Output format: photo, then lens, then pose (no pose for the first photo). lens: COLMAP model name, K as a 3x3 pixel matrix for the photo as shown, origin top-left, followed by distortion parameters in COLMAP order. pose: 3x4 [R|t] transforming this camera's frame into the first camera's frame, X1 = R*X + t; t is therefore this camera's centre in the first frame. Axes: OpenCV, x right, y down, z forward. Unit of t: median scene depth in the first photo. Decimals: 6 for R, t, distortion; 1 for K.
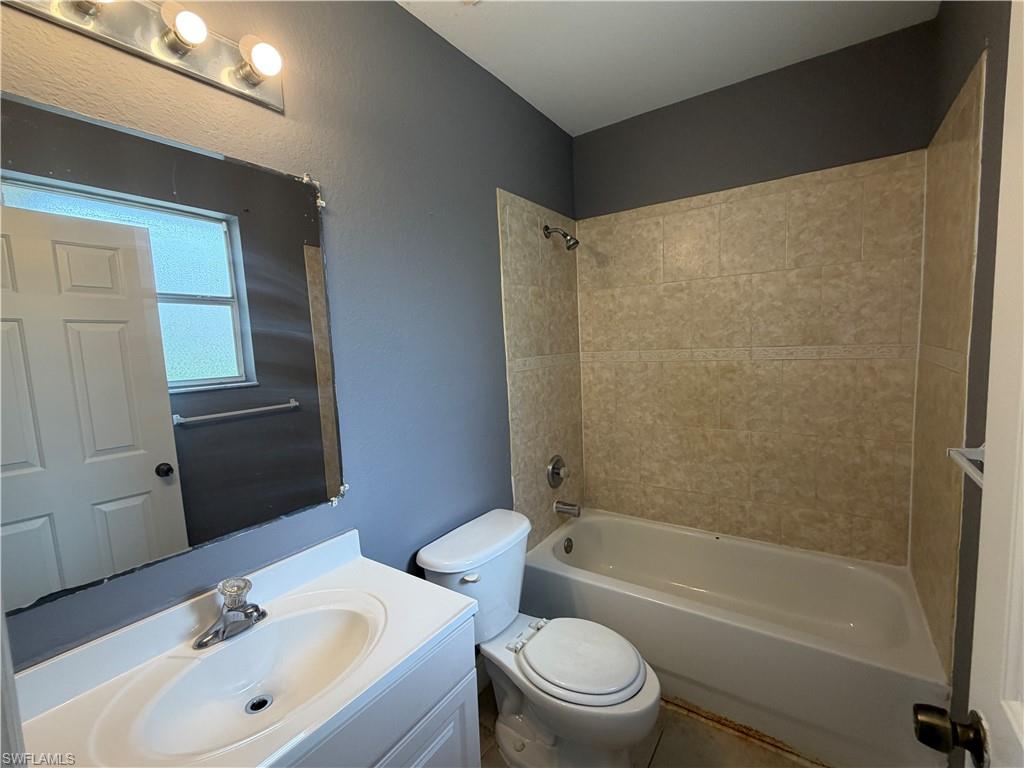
lens RADIAL K [[446.4, 0, 508.3], [0, 446.4, 383.3], [0, 0, 1]] dist [-0.002211, -0.000532]
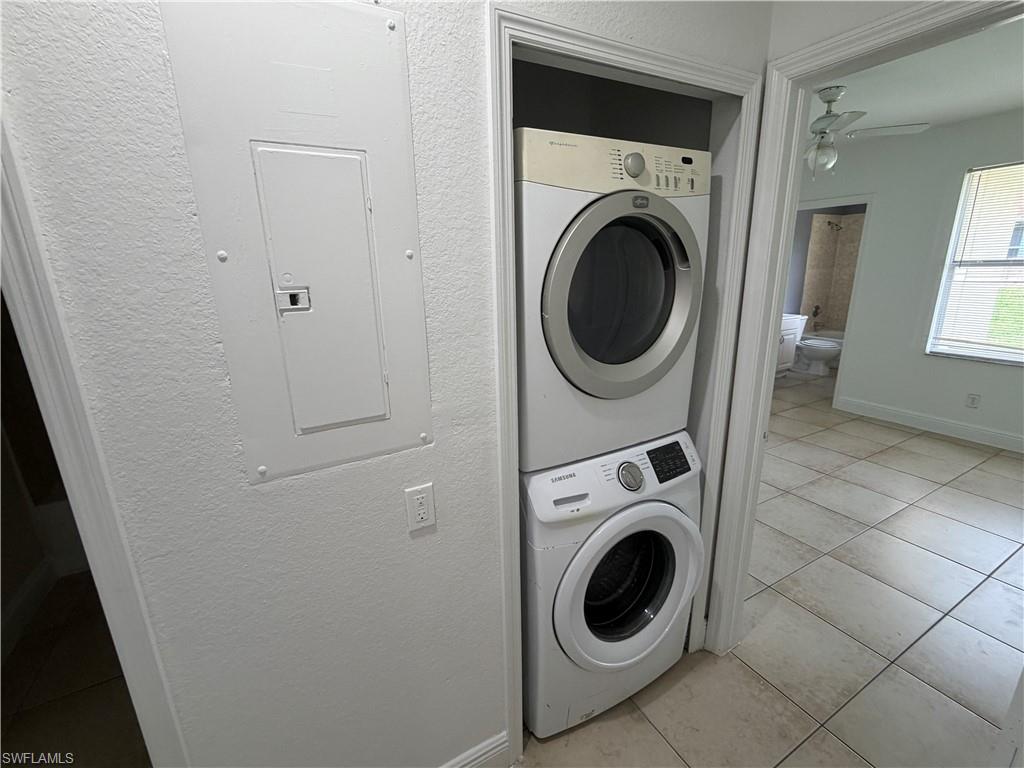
lens RADIAL K [[446.4, 0, 509.4], [0, 446.4, 383.6], [0, 0, 1]] dist [-0.002211, -0.000532]
pose [[0.900261, 0.133292, -0.414443, -0.428387], [-0.051522, 0.977906, 0.202594, 0.182261], [0.432290, -0.161035, 0.887239, -2.521351]]
